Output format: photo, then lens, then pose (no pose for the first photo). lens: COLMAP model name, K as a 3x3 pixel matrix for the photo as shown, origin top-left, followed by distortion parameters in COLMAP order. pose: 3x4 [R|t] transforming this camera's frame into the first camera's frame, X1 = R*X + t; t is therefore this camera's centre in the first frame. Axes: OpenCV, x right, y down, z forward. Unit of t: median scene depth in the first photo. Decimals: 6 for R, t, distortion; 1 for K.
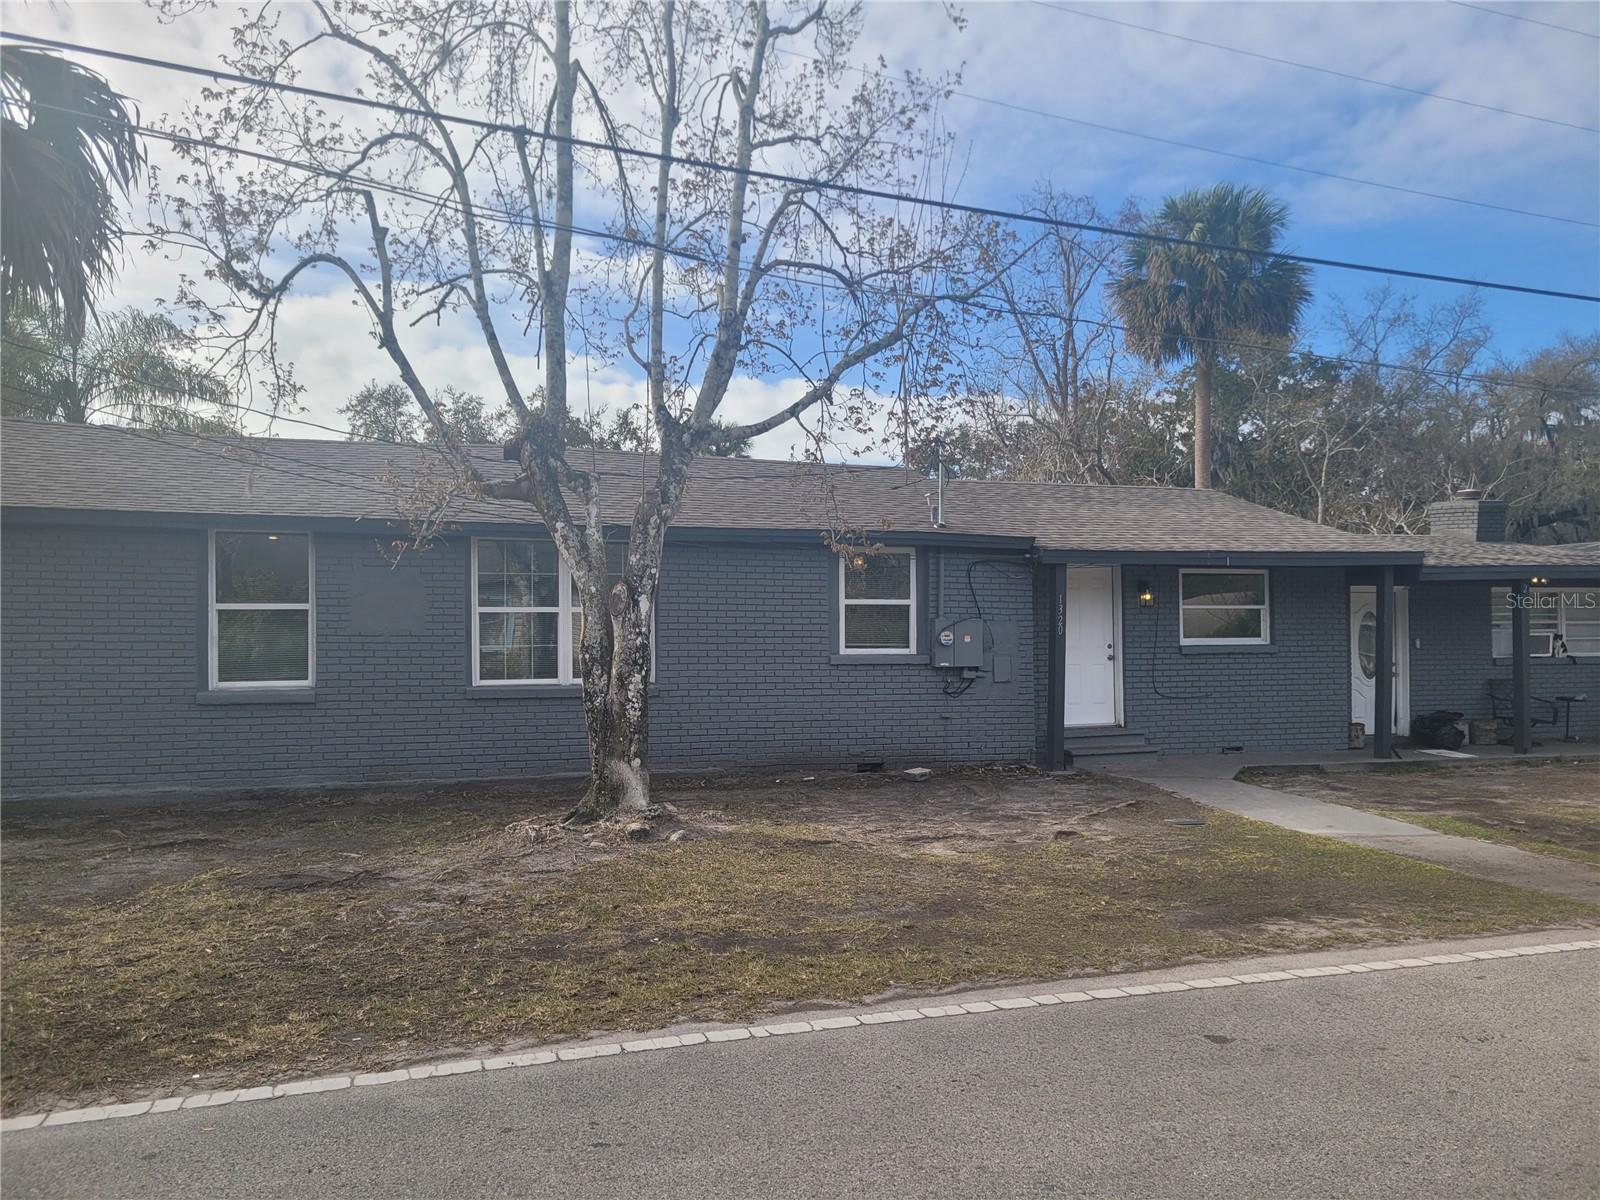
lens RADIAL K [[1196.0, 0, 779.1], [0, 1196.0, 608.9], [0, 0, 1]] dist [0.048674, -0.002860]
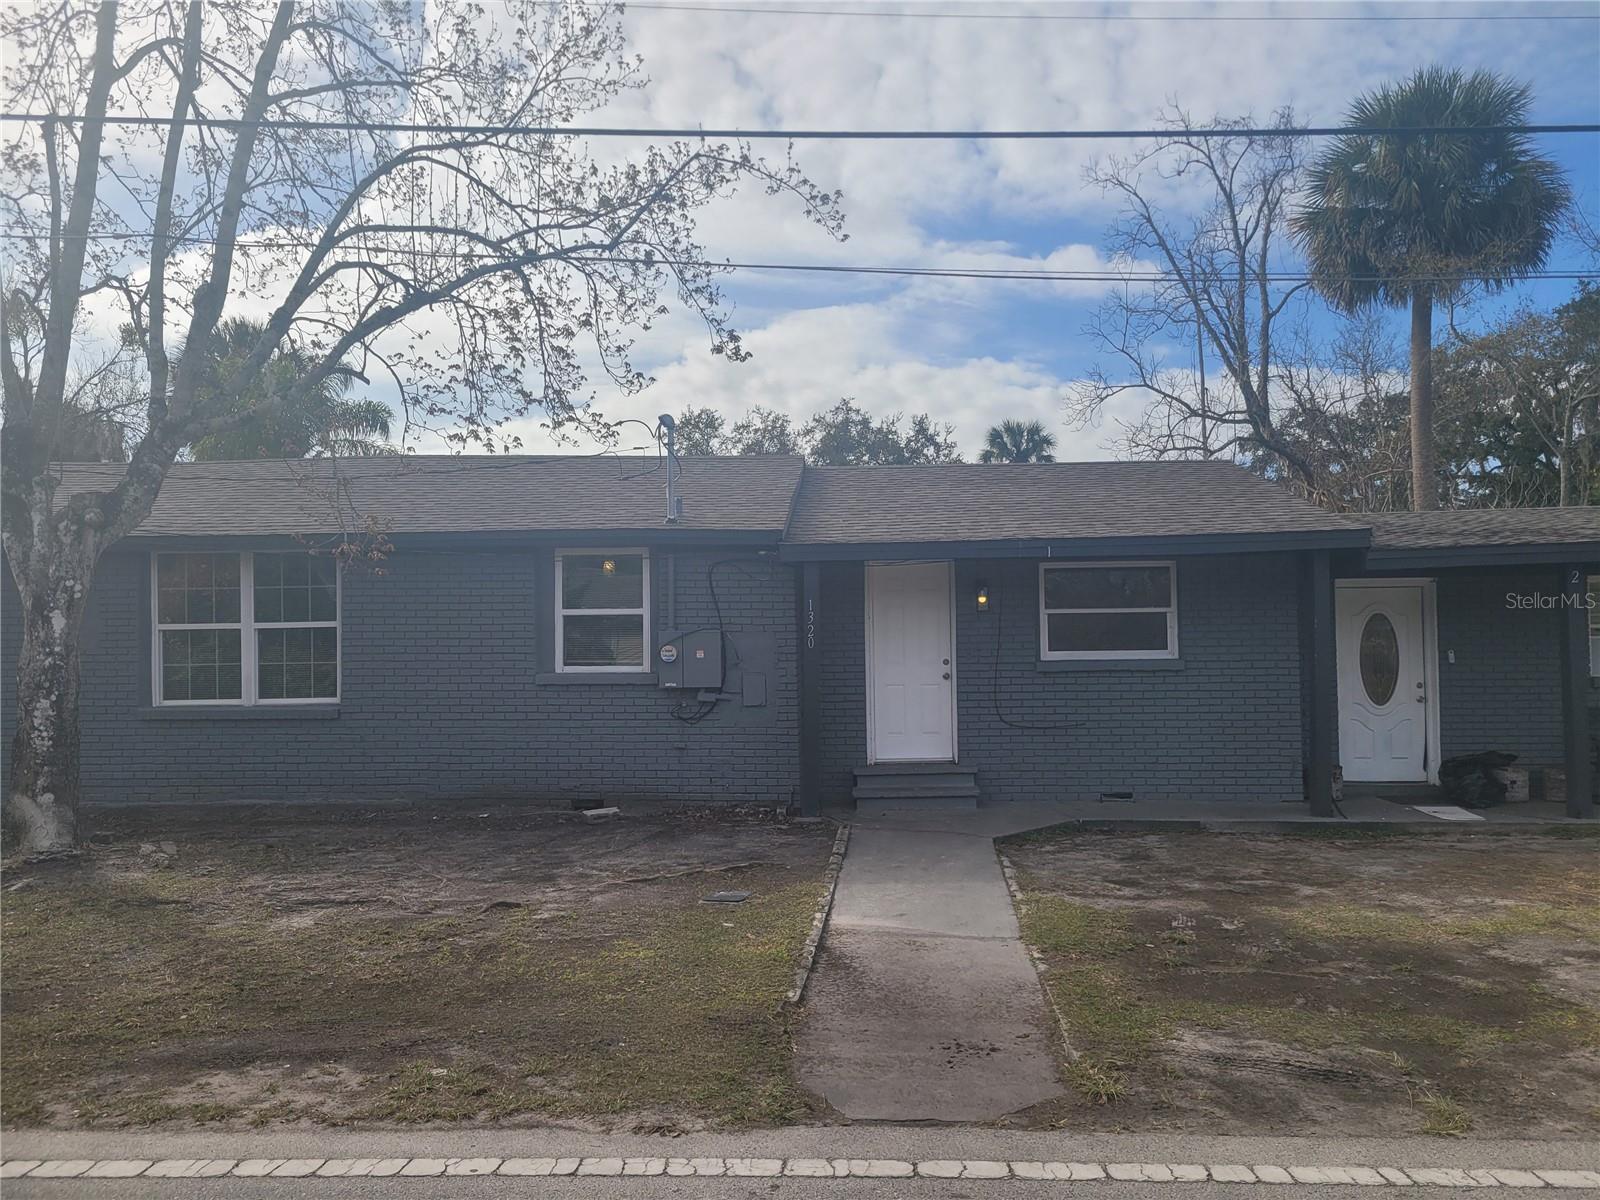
lens RADIAL K [[1189.4, 0, 796.6], [0, 1189.4, 611.4], [0, 0, 1]] dist [0.048398, -0.006428]
pose [[0.938900, -0.015726, -0.343831, 0.550144], [0.013479, 0.999869, -0.008923, 0.003633], [0.343926, 0.003744, 0.938989, 0.263813]]
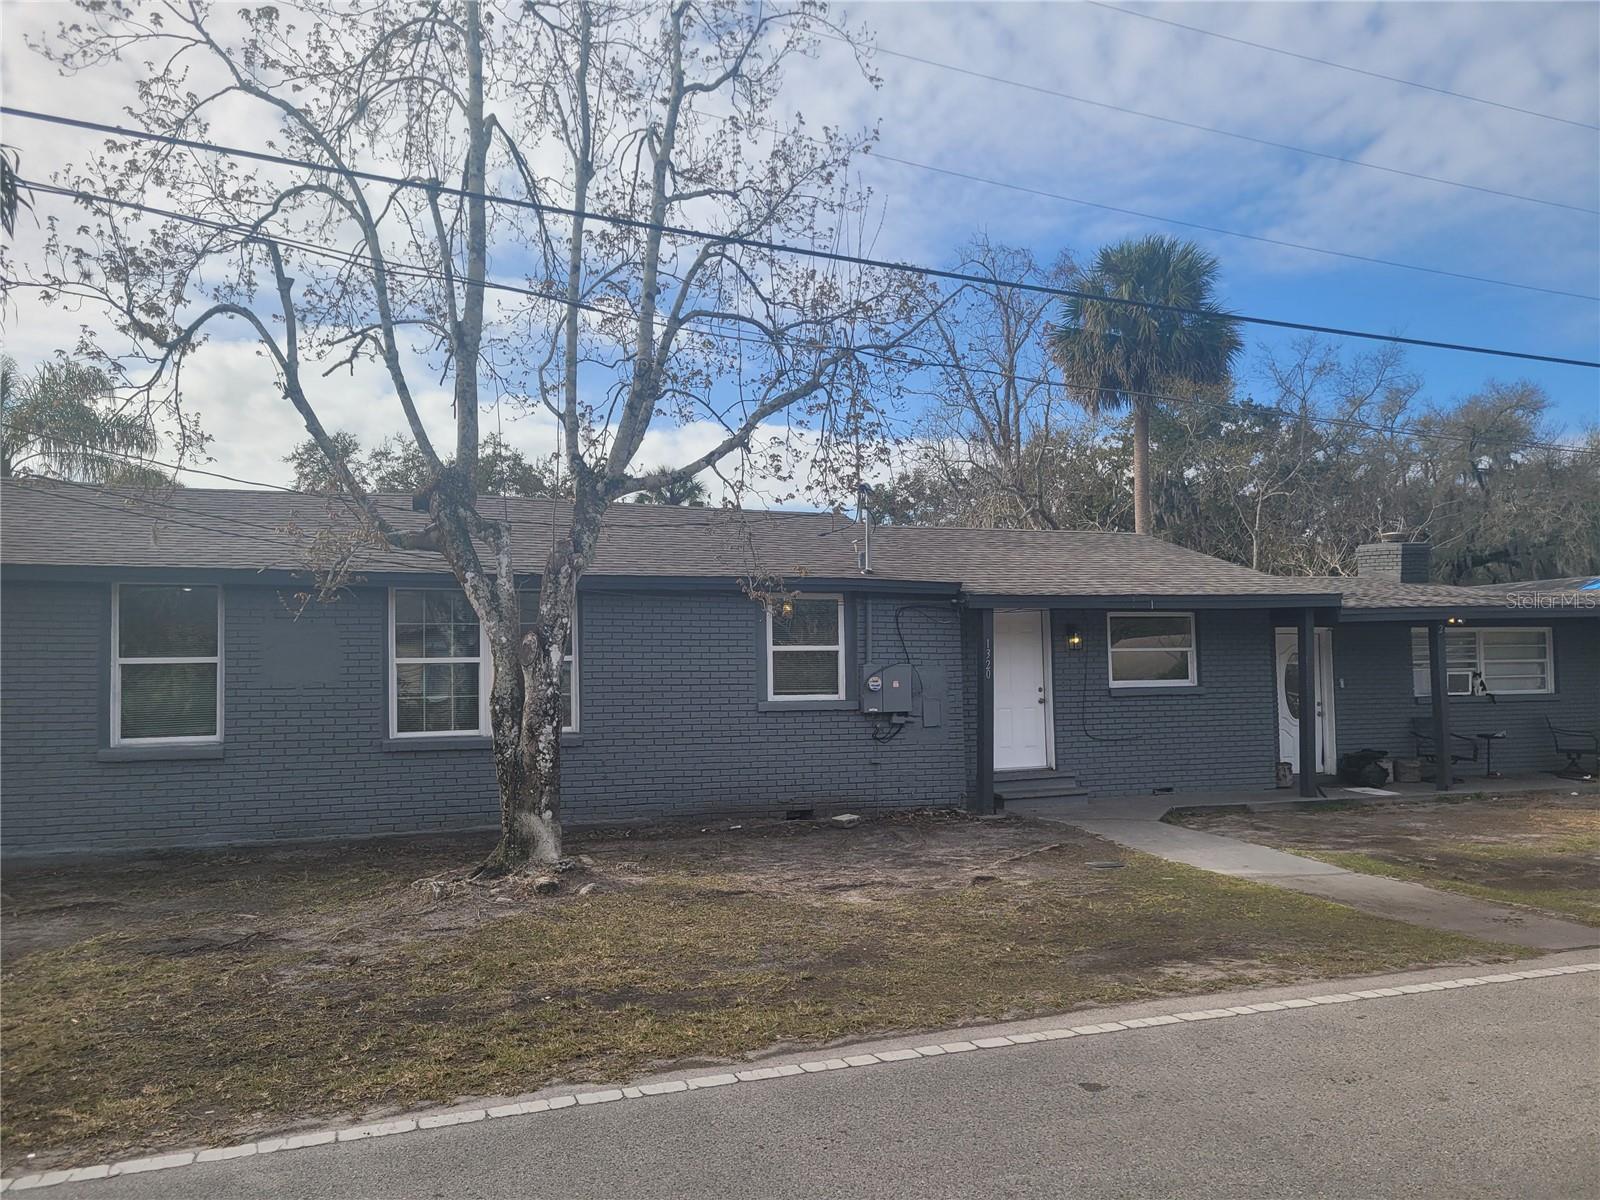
lens RADIAL K [[1195.4, 0, 790.5], [0, 1195.4, 610.4], [0, 0, 1]] dist [0.051953, -0.022717]
pose [[0.999247, -0.009224, 0.037678, 0.034552], [0.010576, 0.999301, -0.035864, -0.001869], [-0.037321, 0.036236, 0.998646, 0.000259]]
